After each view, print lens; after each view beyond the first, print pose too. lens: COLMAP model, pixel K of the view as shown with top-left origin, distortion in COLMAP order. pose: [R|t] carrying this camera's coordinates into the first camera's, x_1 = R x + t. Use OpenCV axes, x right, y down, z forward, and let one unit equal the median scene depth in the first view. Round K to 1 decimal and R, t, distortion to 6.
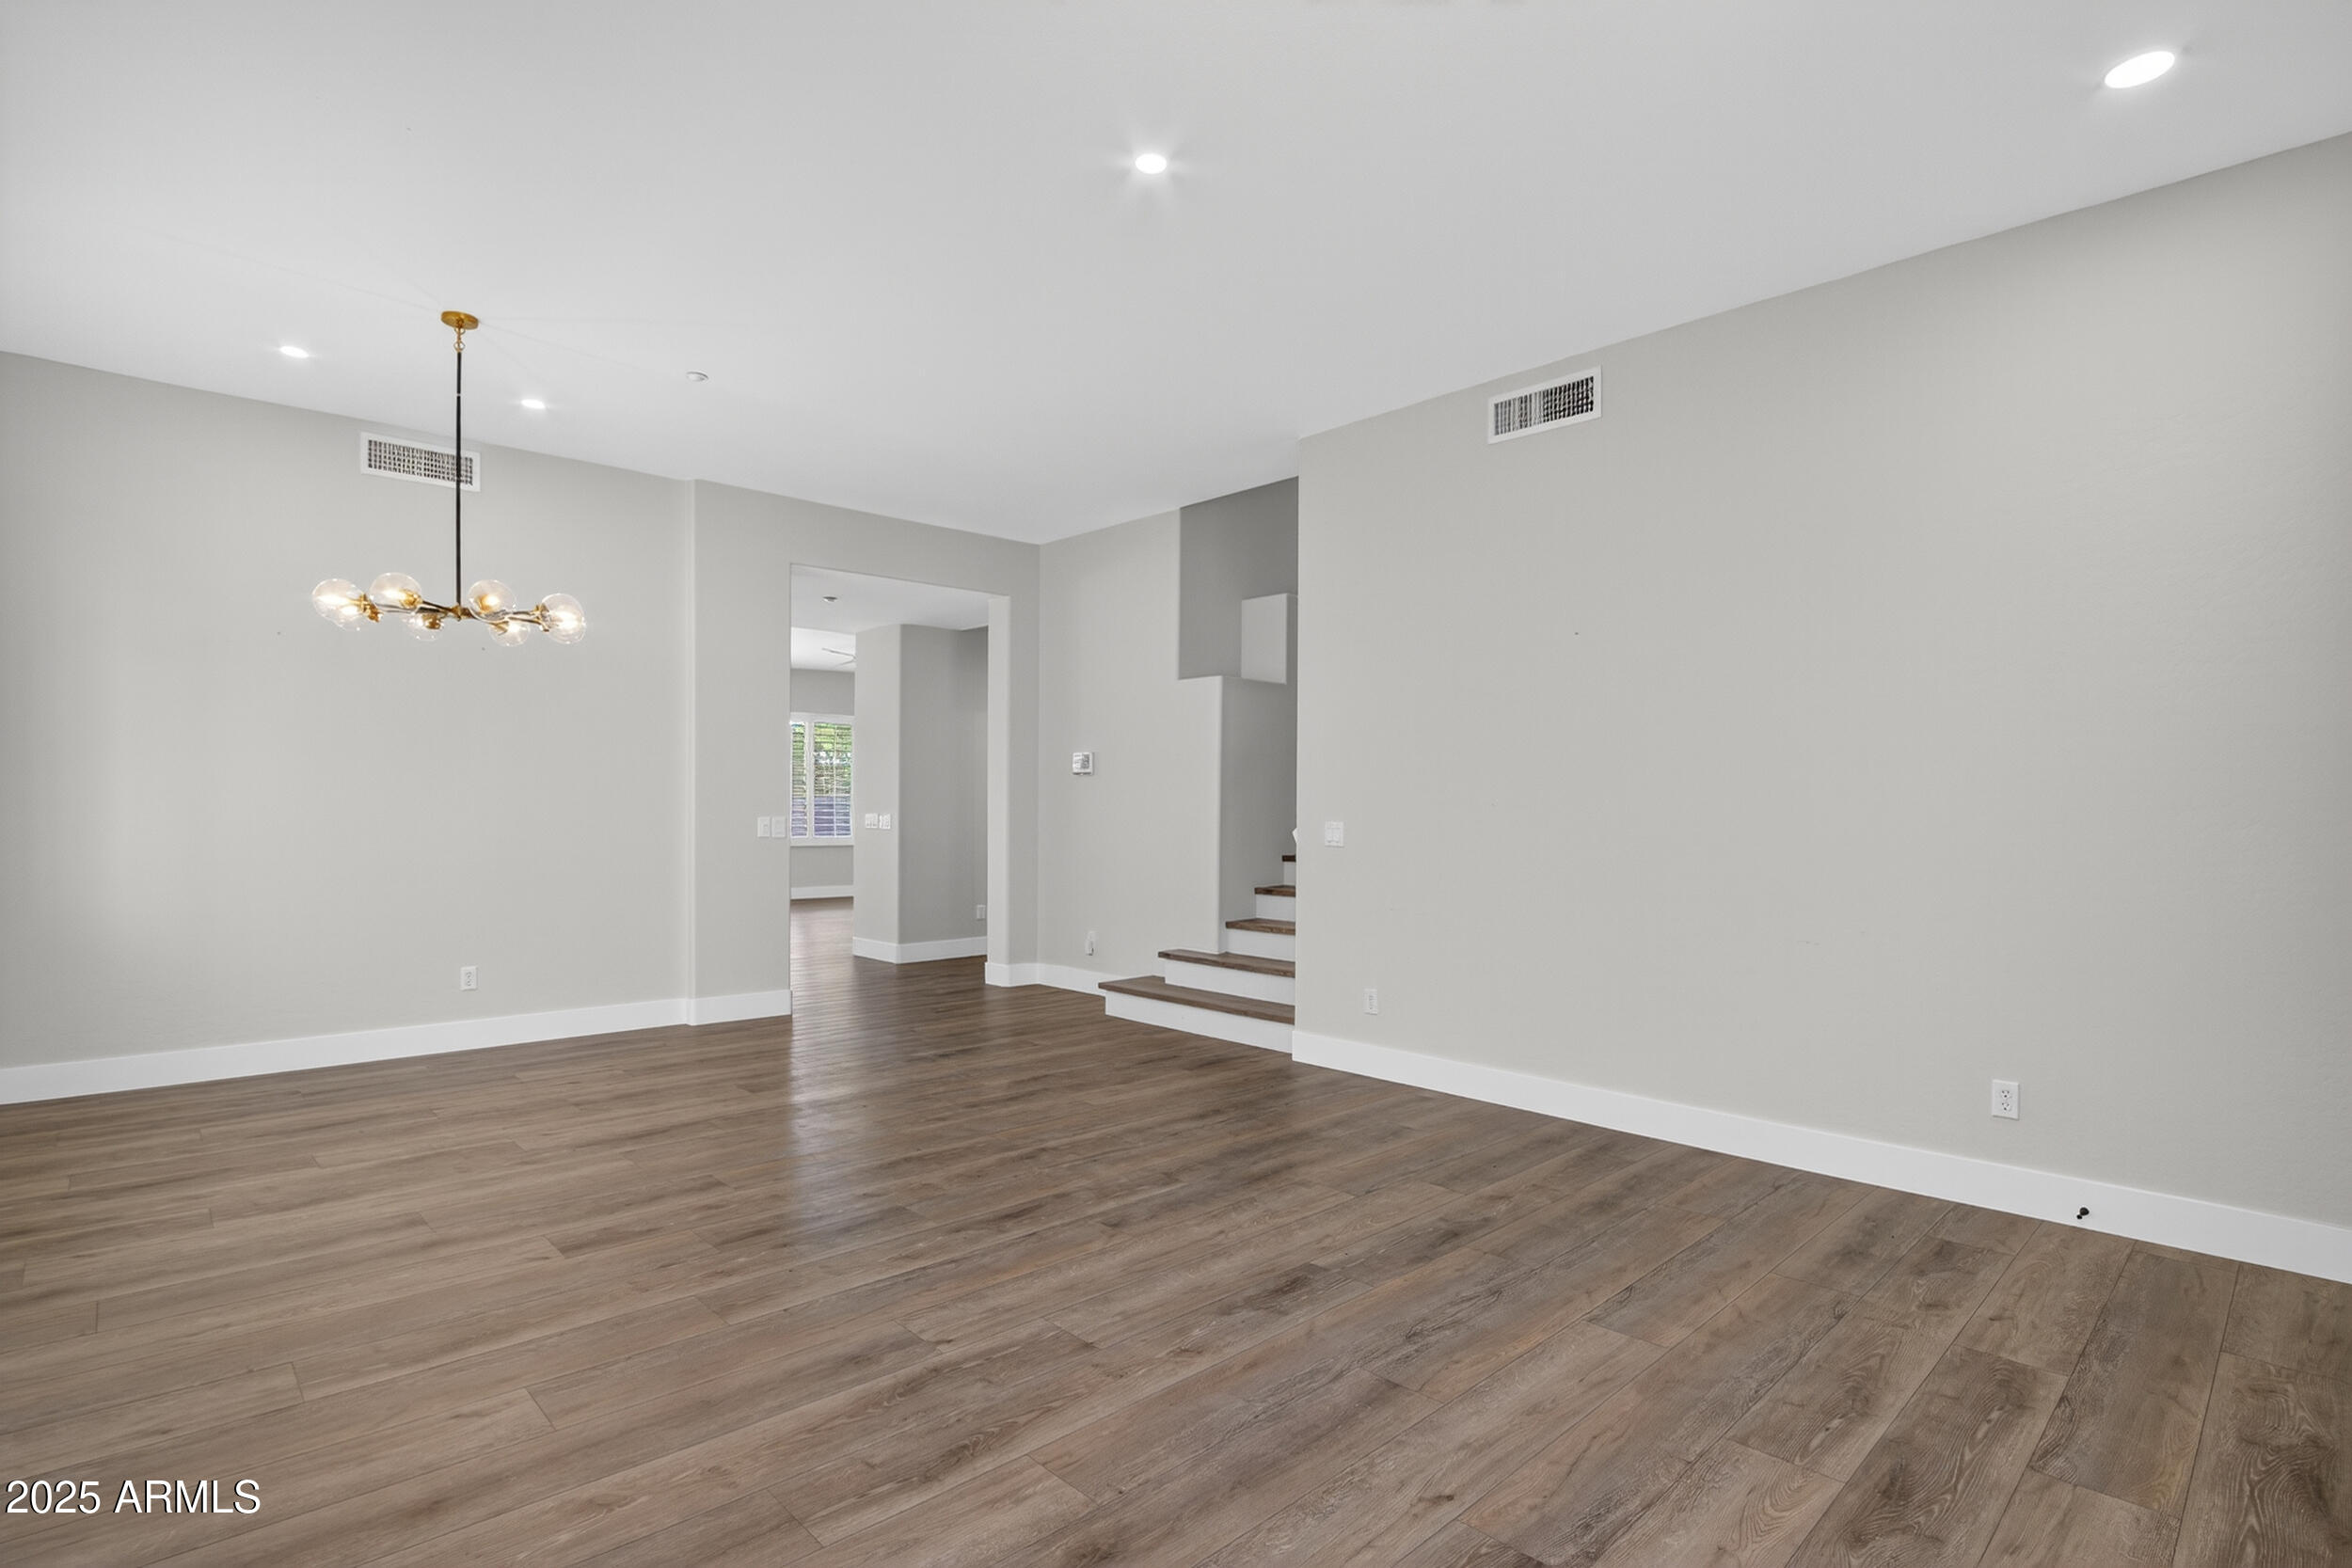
lens RADIAL K [[1105.8, 0, 1196.2], [0, 1105.8, 792.3], [0, 0, 1]] dist [-0.040130, 0.008505]
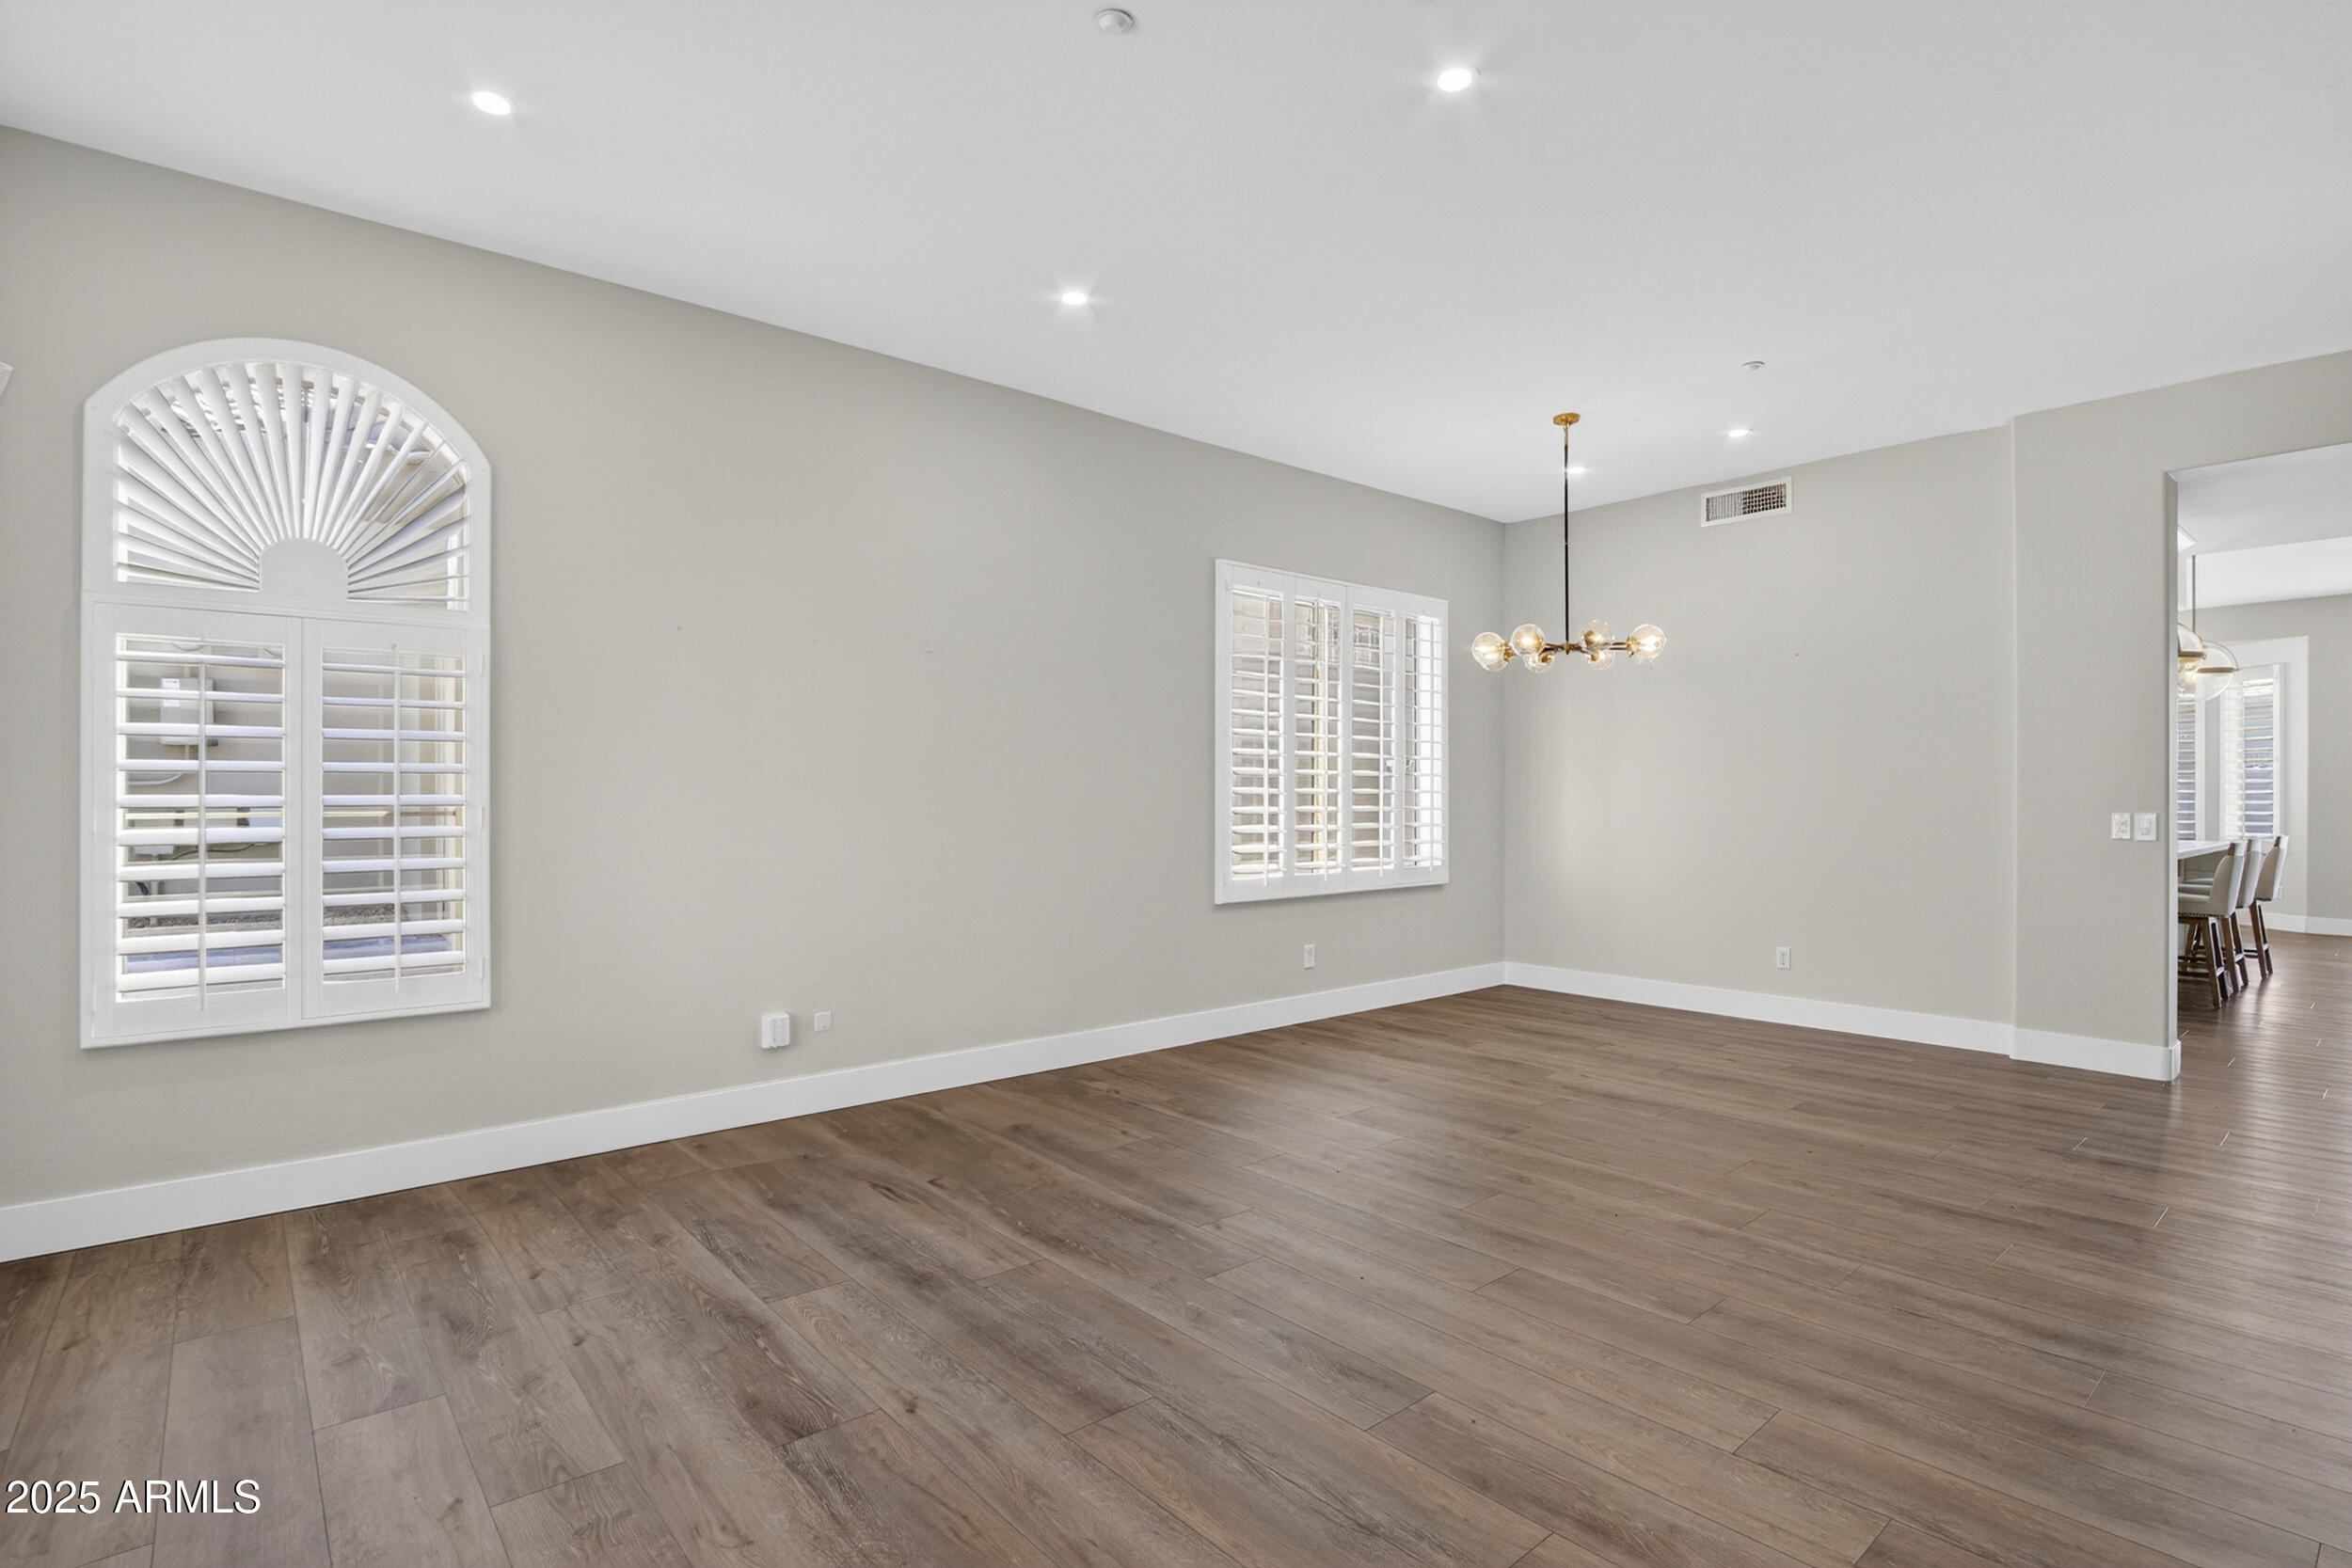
lens RADIAL K [[1105.8, 0, 1199.1], [0, 1105.8, 792.1], [0, 0, 1]] dist [-0.040130, 0.008505]
pose [[-0.017085, -0.006251, -0.999835, 0.680732], [0.010095, 0.999928, -0.006424, 0.007020], [0.999803, -0.010203, -0.017021, 0.660247]]
